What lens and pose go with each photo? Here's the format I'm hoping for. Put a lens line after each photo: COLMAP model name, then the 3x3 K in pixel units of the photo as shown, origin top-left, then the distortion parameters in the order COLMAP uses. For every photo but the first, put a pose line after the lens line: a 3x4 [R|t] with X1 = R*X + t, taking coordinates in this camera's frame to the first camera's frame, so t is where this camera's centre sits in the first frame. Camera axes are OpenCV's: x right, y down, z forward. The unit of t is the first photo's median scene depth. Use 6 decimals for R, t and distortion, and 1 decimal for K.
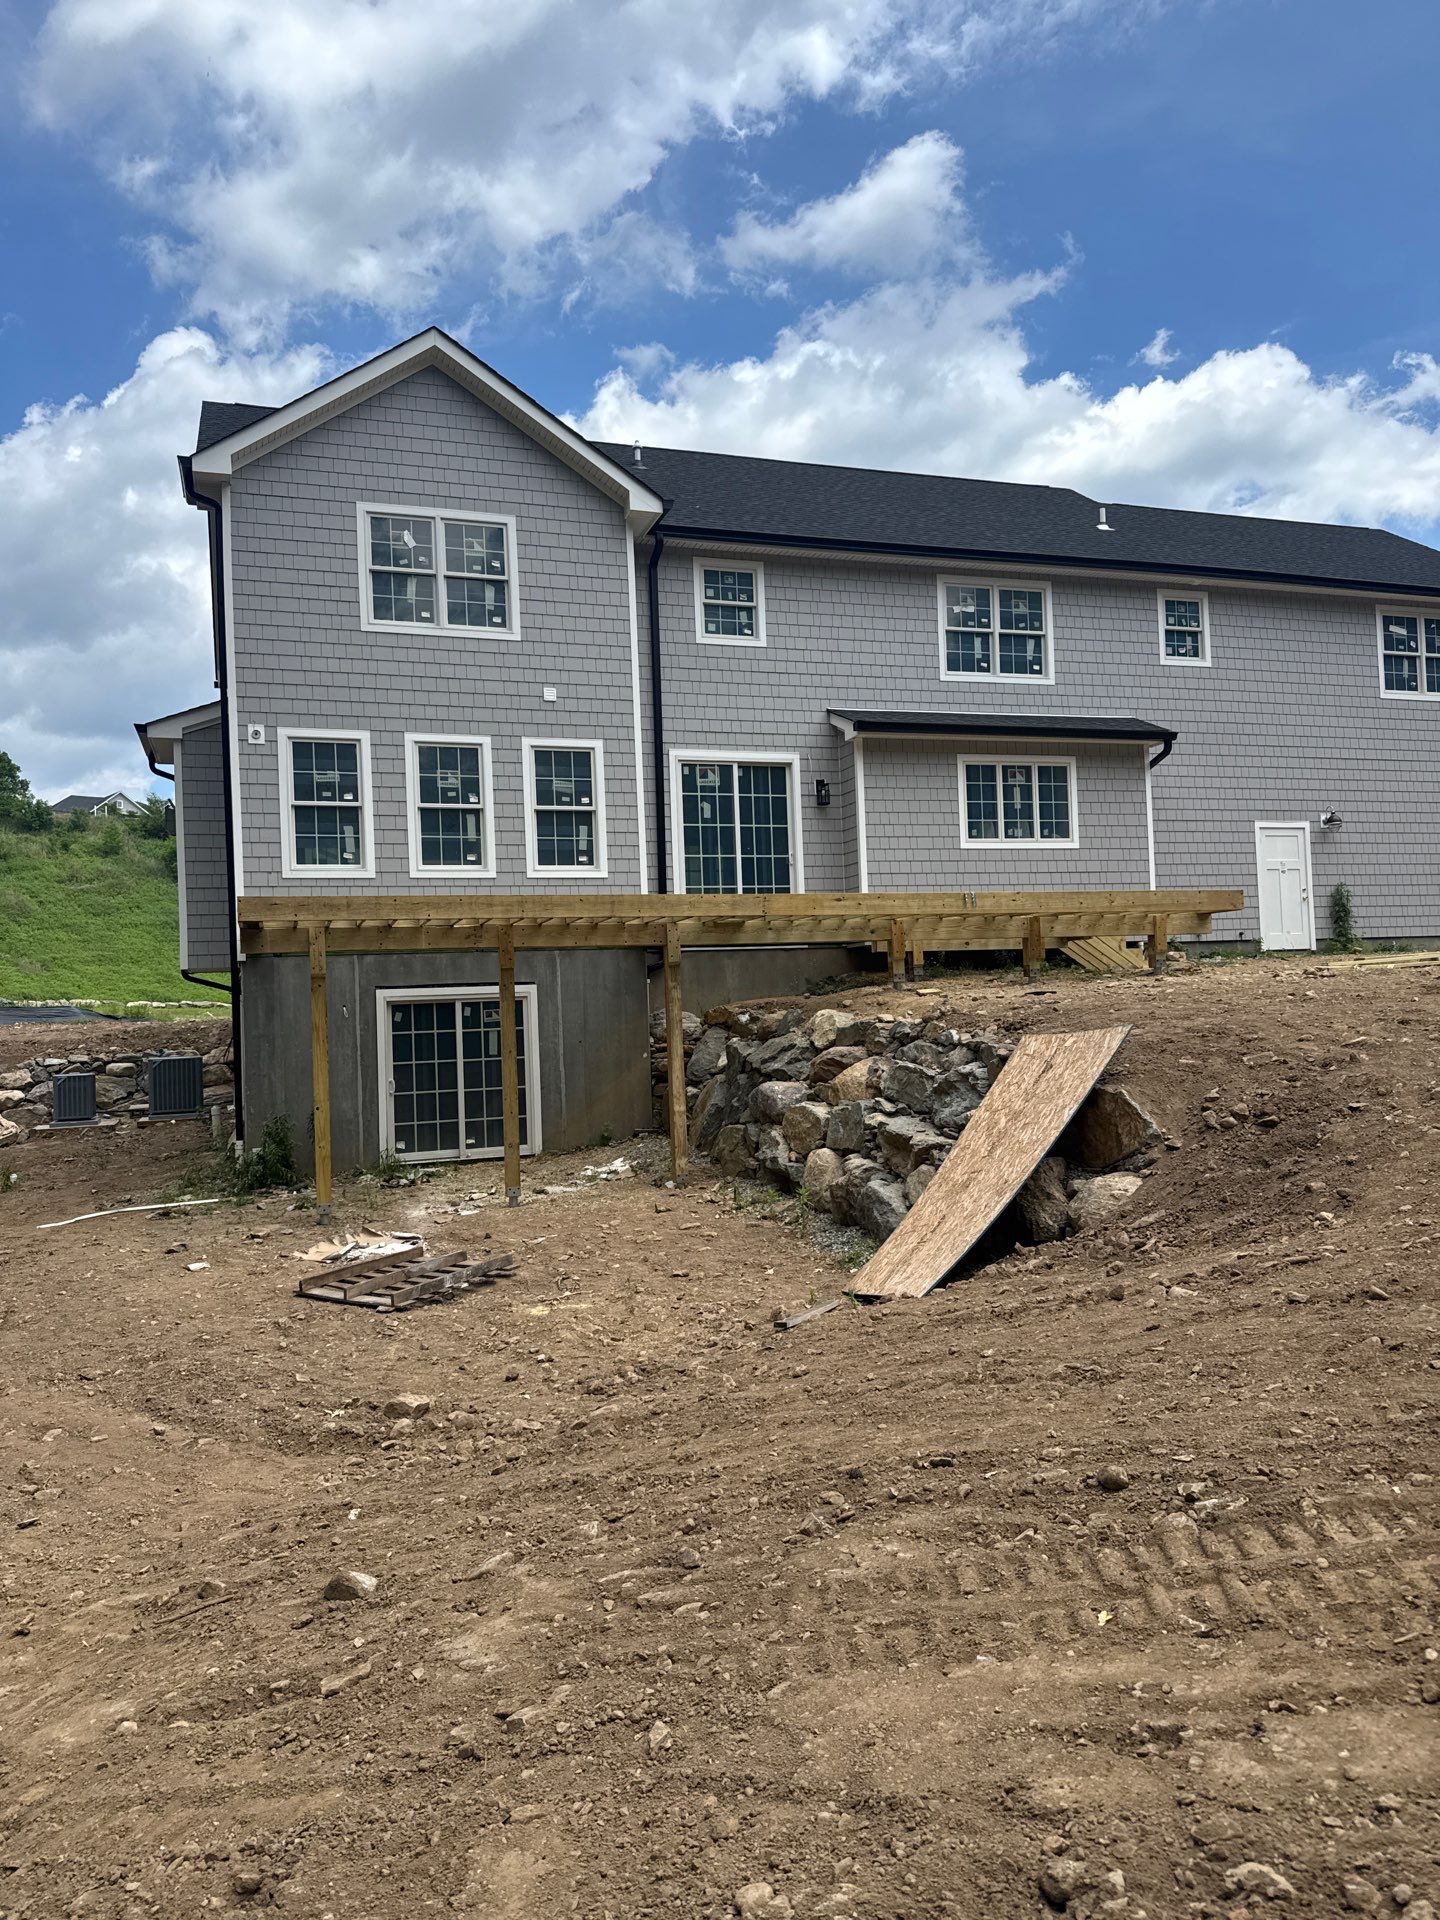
lens RADIAL K [[1328.9, 0, 720.2], [0, 1328.9, 964.8], [0, 0, 1]] dist [0.159639, -0.291892]
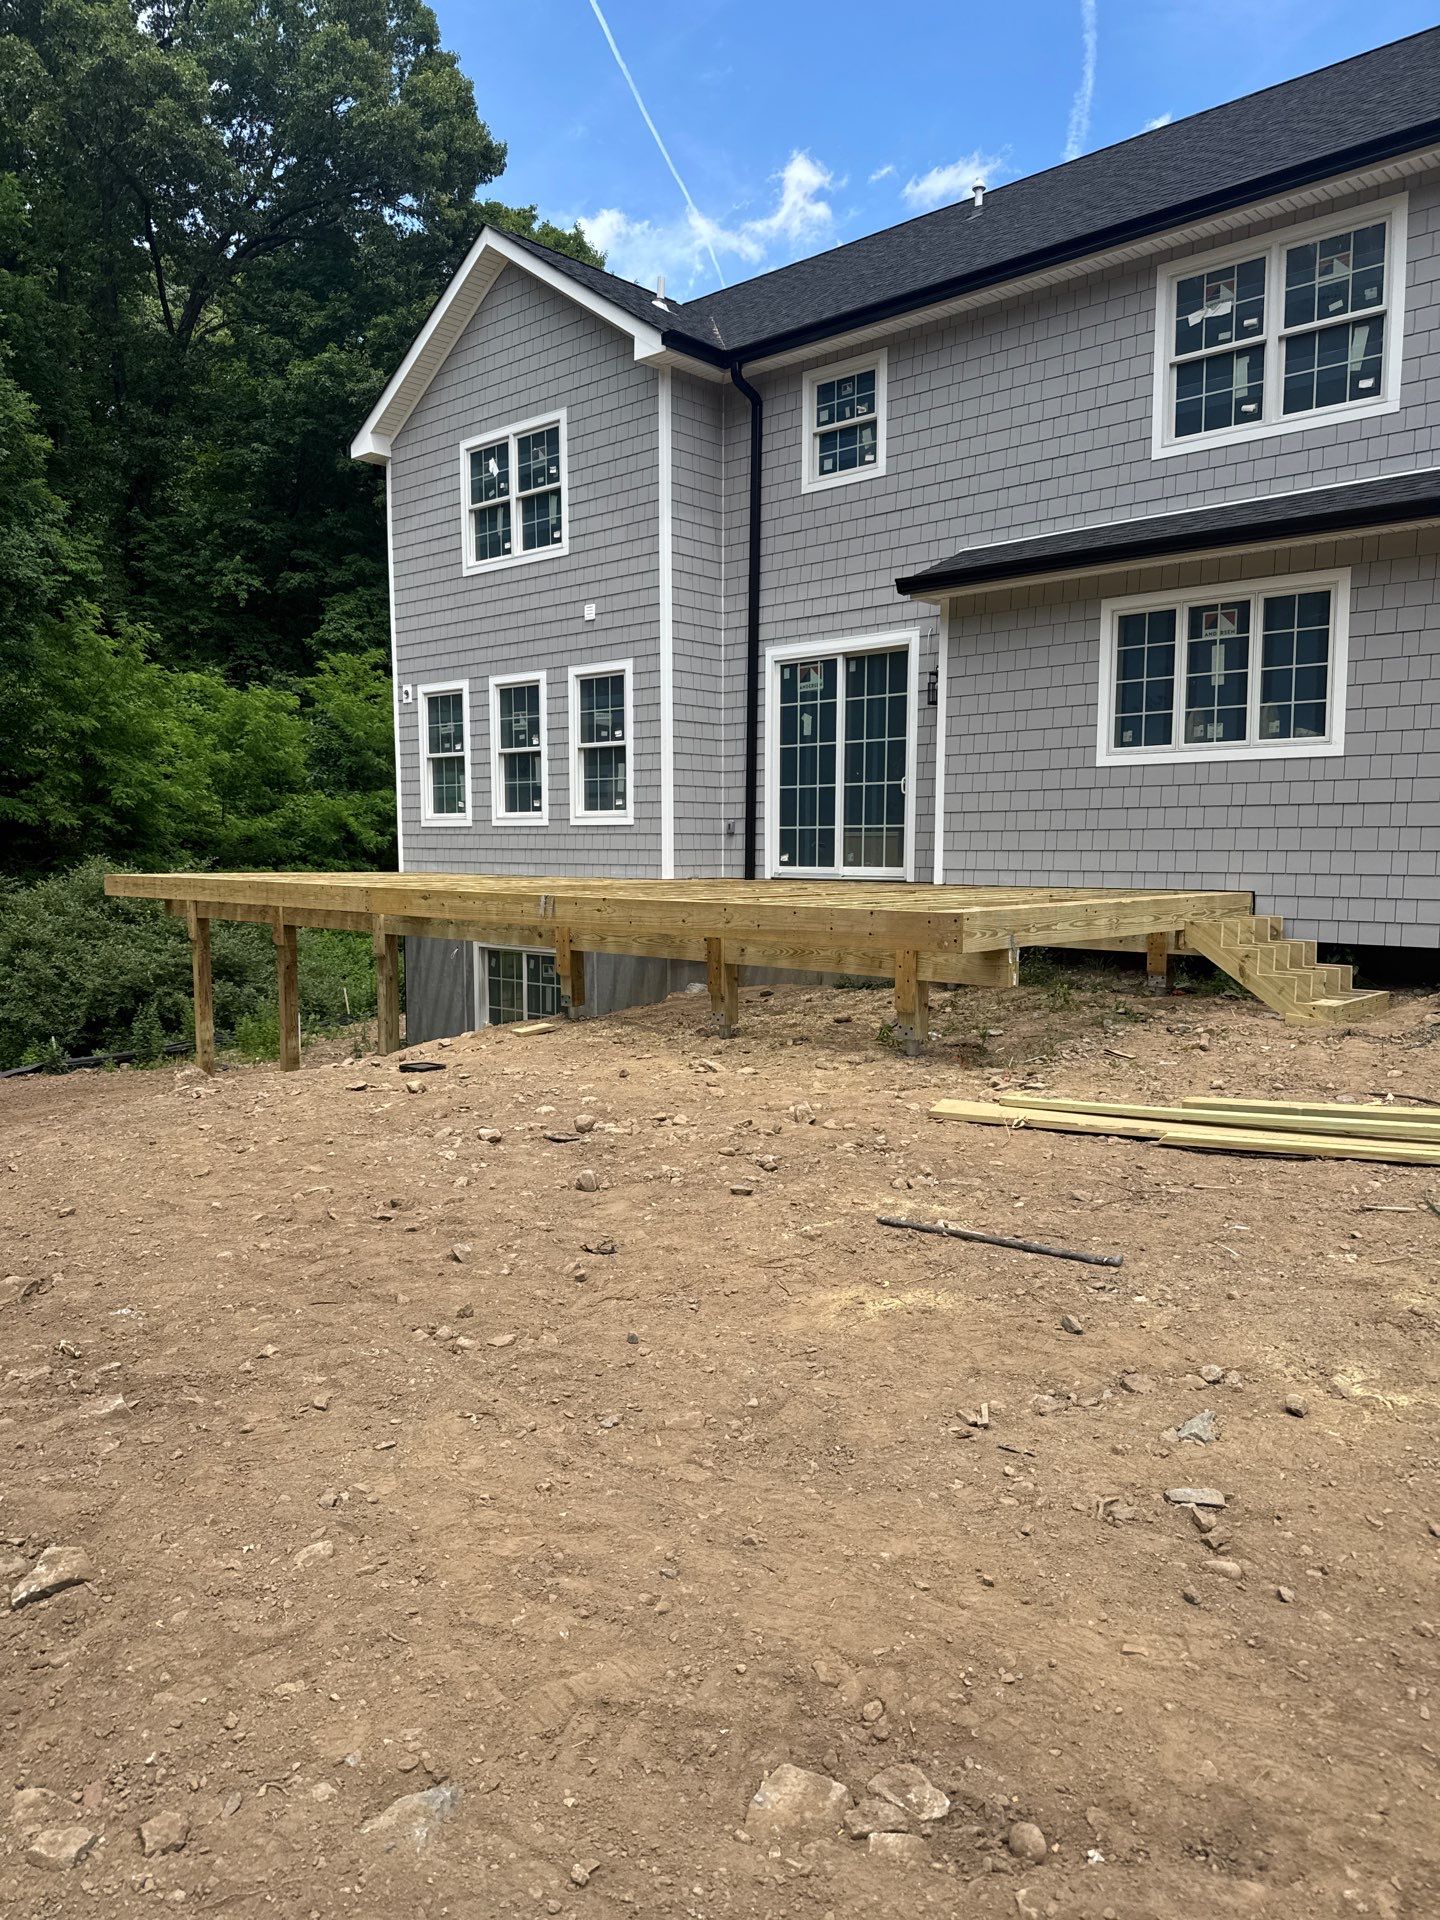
lens RADIAL K [[1328.9, 0, 720.2], [0, 1328.9, 964.8], [0, 0, 1]] dist [0.159639, -0.291892]
pose [[0.479466, 0.118380, -0.869539, 0.647127], [0.011876, 0.989894, 0.141314, -0.089777], [0.877480, -0.078082, 0.473214, 0.592800]]
